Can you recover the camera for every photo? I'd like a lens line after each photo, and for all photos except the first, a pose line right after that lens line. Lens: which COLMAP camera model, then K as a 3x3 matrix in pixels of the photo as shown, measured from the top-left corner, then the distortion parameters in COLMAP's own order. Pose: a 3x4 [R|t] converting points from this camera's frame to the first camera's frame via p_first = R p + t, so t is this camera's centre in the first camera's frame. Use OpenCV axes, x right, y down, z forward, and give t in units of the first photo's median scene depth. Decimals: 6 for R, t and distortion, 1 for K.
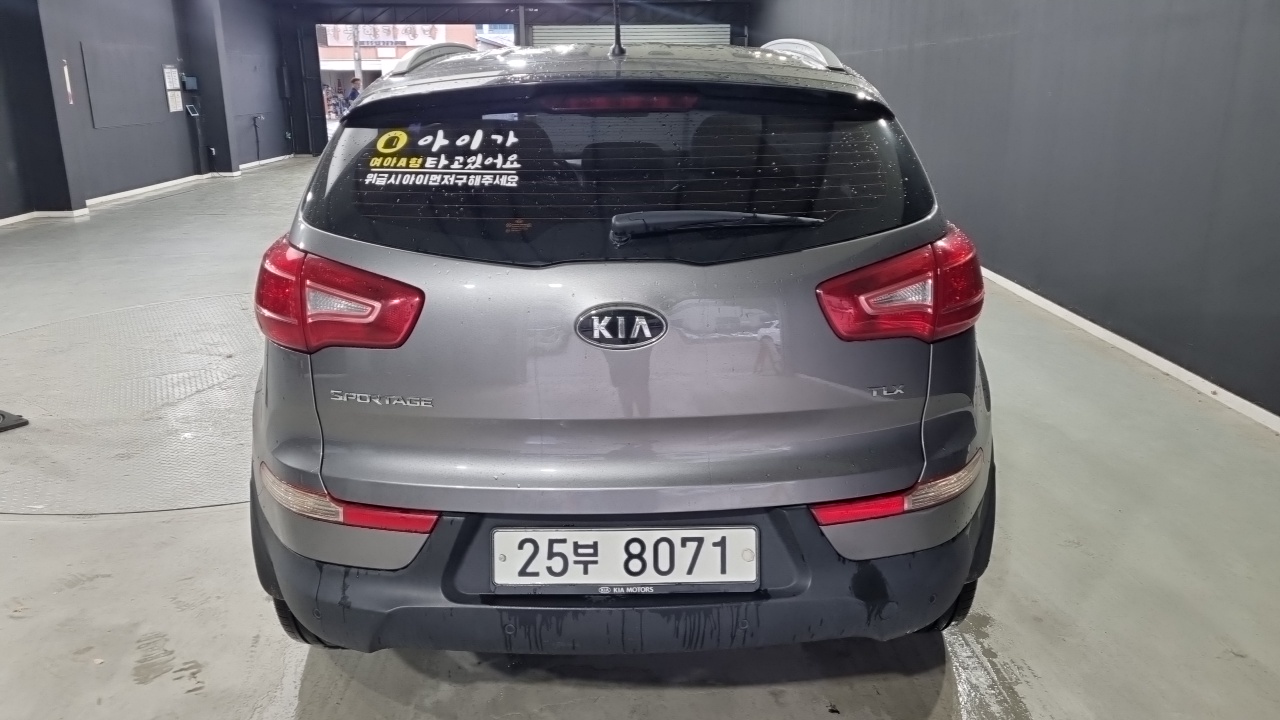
lens RADIAL K [[957.5, 0, 624.4], [0, 957.5, 357.5], [0, 0, 1]] dist [0.057572, 0.000193]
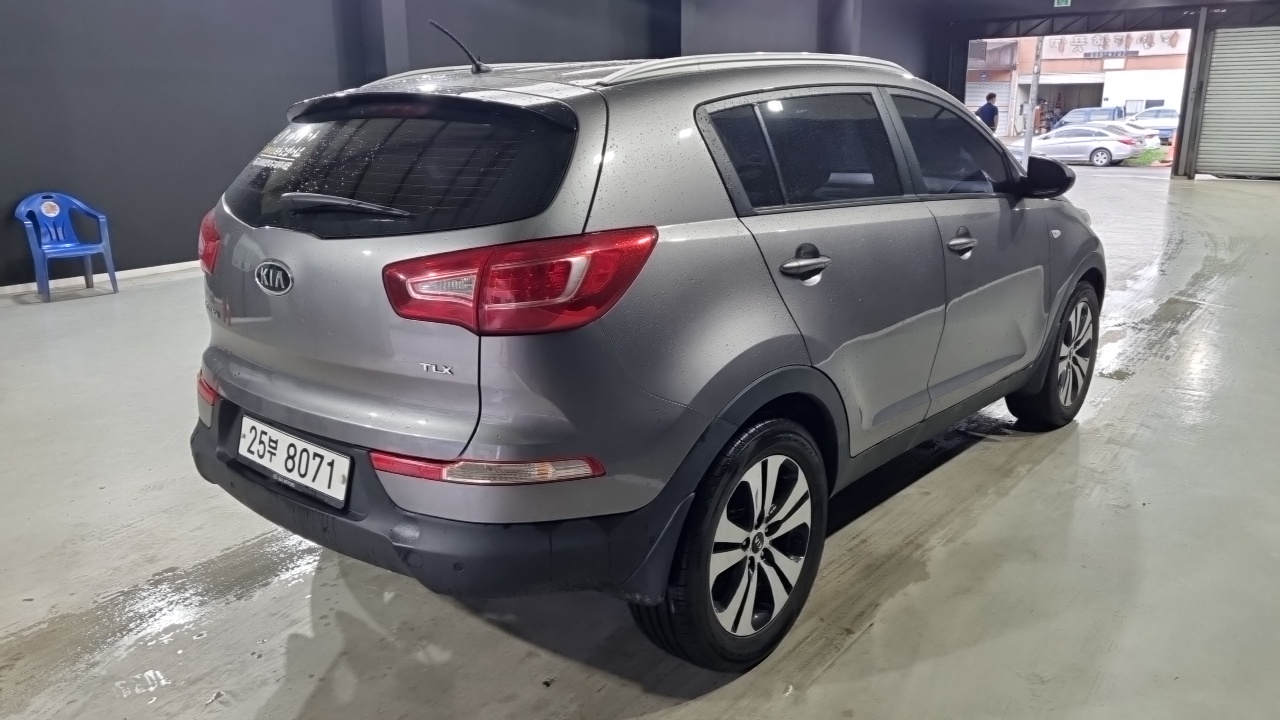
lens RADIAL K [[957.5, 0, 624.4], [0, 957.5, 357.5], [0, 0, 1]] dist [0.057572, 0.000193]
pose [[0.759105, 0.182448, -0.624877, 1.136105], [-0.191156, 0.980076, 0.053939, -0.081953], [0.622269, 0.078504, 0.778857, 0.248357]]
